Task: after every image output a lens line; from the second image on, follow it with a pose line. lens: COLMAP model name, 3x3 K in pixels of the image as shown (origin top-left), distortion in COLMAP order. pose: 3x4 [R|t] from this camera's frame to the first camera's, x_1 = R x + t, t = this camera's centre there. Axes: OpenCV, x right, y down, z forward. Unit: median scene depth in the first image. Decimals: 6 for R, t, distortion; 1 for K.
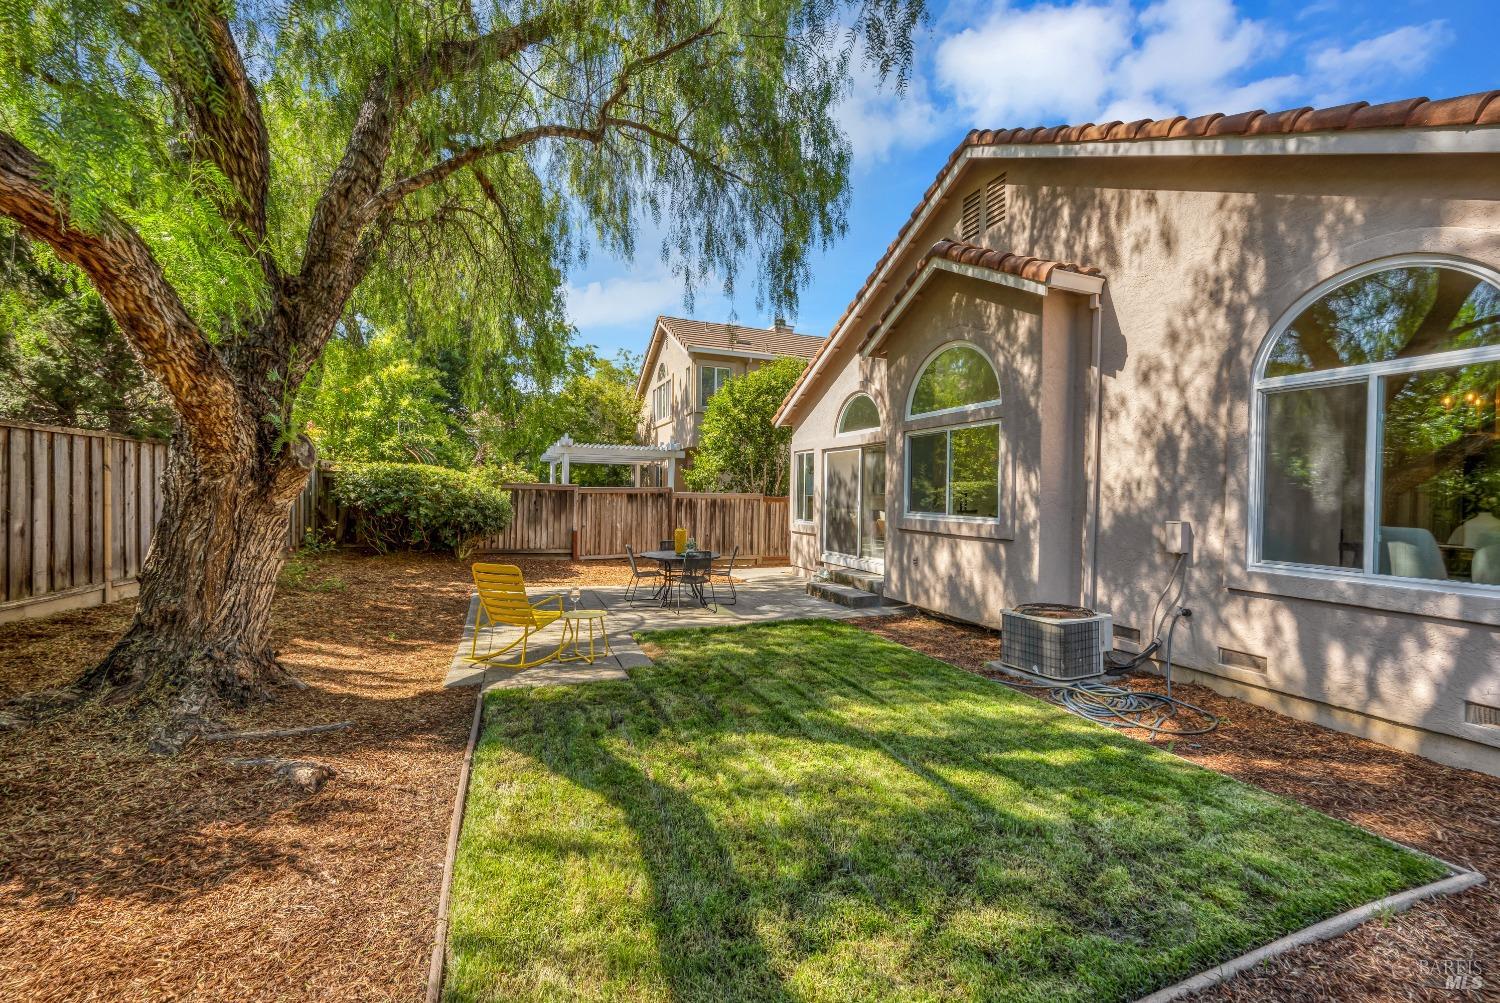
lens RADIAL K [[597.1, 0, 748.8], [0, 597.1, 490.8], [0, 0, 1]] dist [-0.002248, 0.000596]
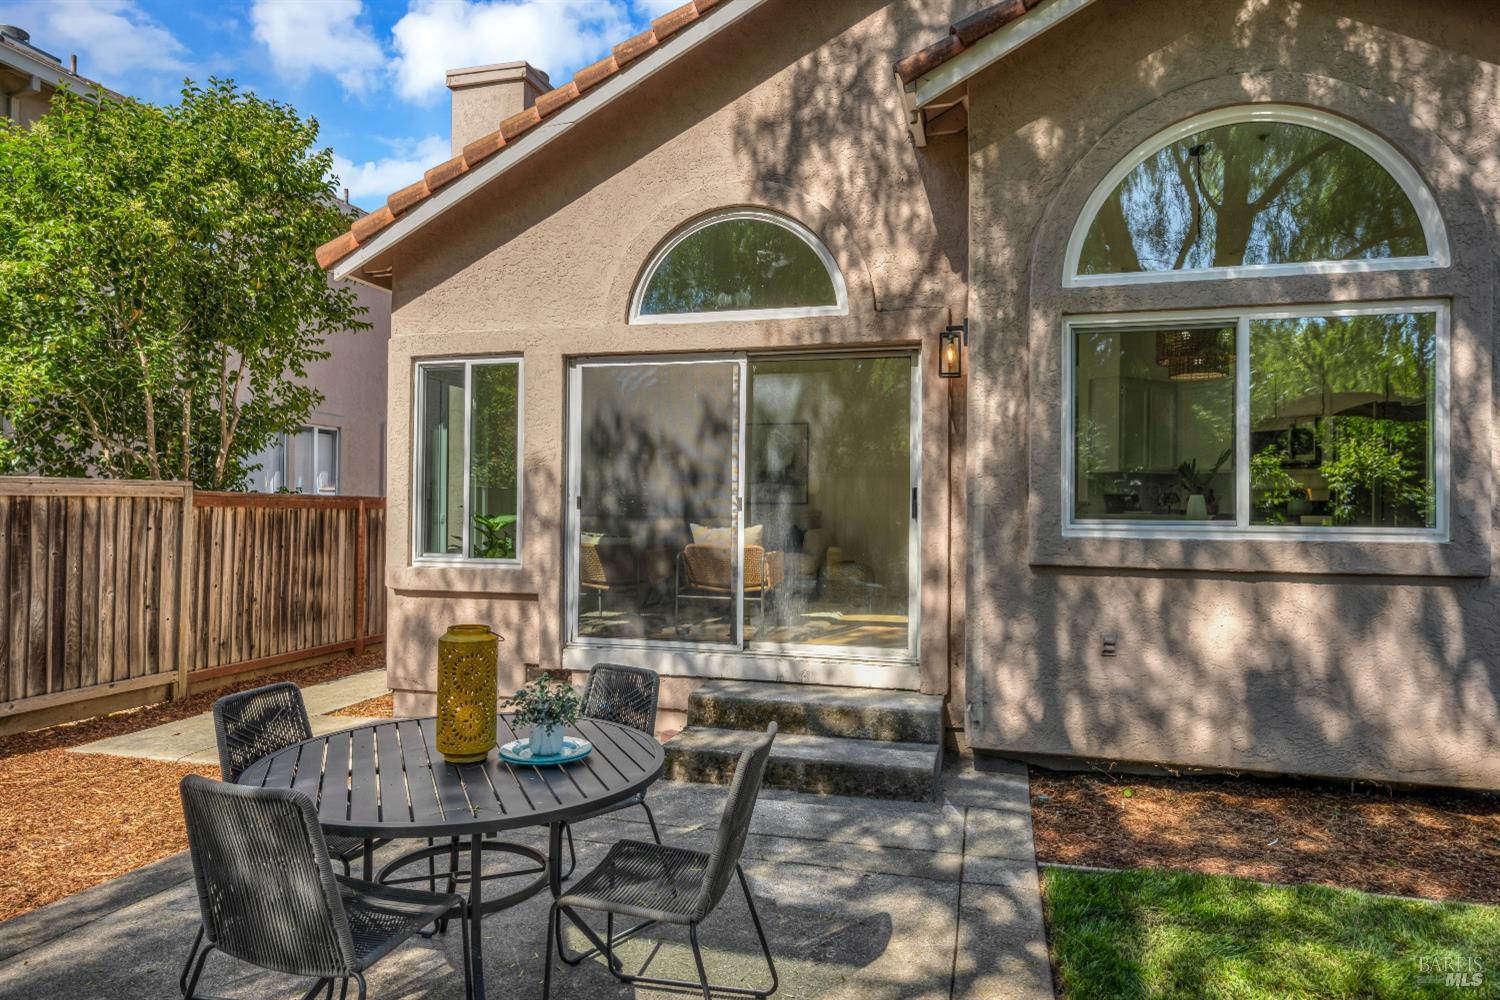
lens RADIAL K [[882.9, 0, 750.6], [0, 882.9, 500.5], [0, 0, 1]] dist [0.002707, 0.000392]
pose [[0.596094, -0.011251, 0.802836, -0.395007], [-0.001317, 0.999887, 0.014991, 0.016902], [-0.802914, -0.009993, 0.596011, 0.998383]]
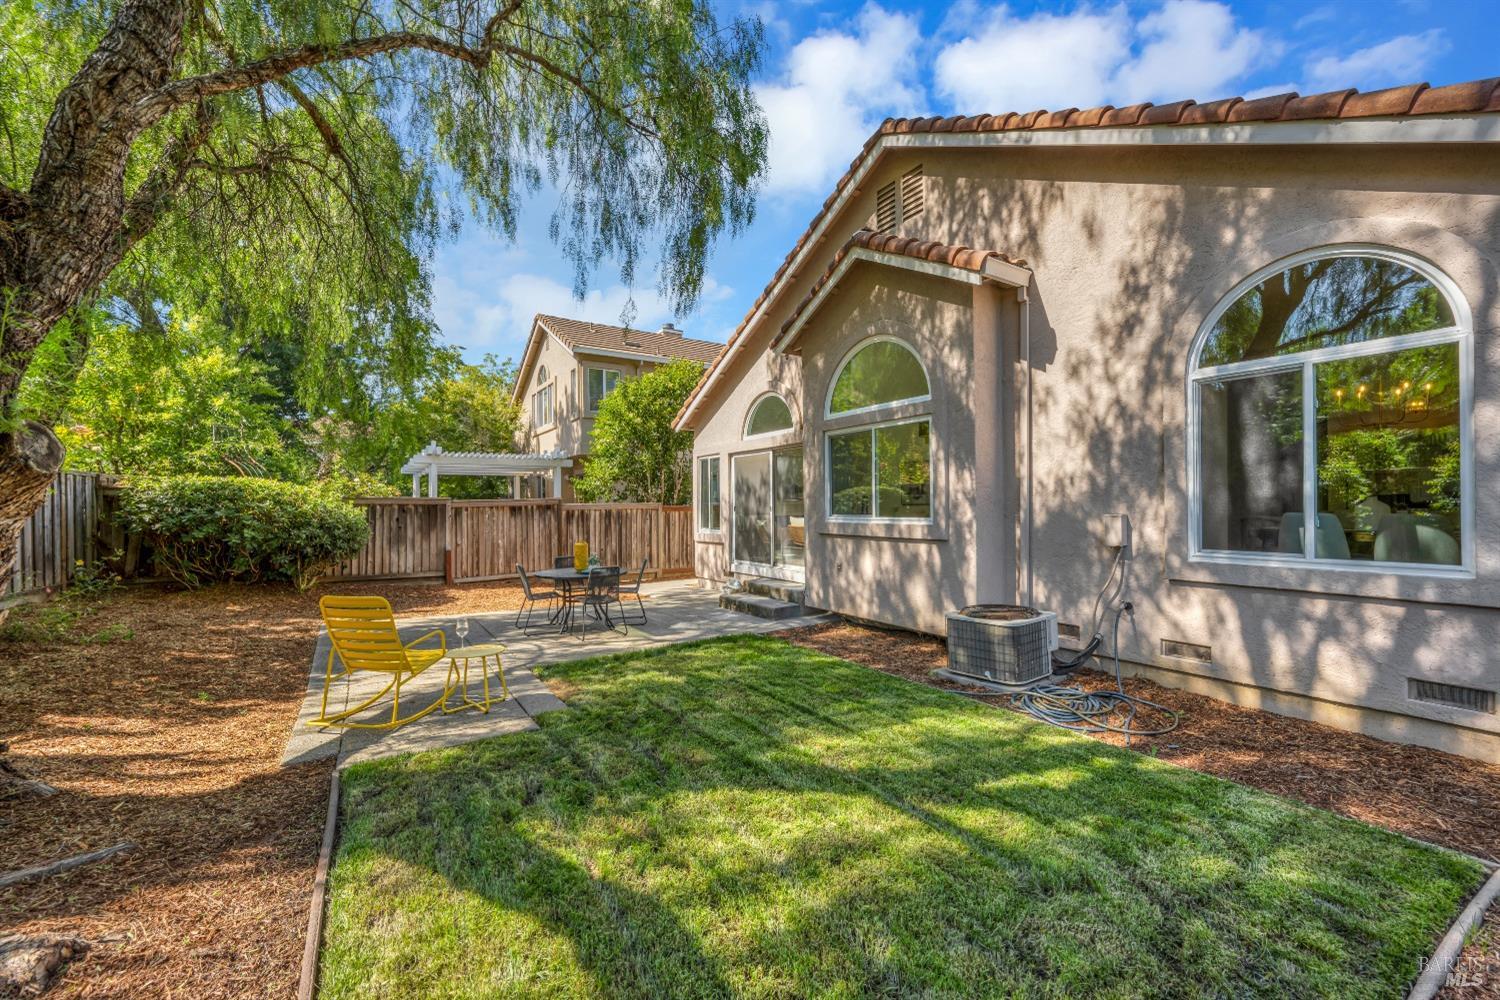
lens RADIAL K [[597.1, 0, 746.9], [0, 597.1, 497.3], [0, 0, 1]] dist [-0.002248, 0.000596]
pose [[0.981030, -0.024380, 0.192315, -0.053735], [0.025802, 0.999655, -0.004895, 0.009105], [-0.192129, 0.009764, 0.981321, 0.110172]]
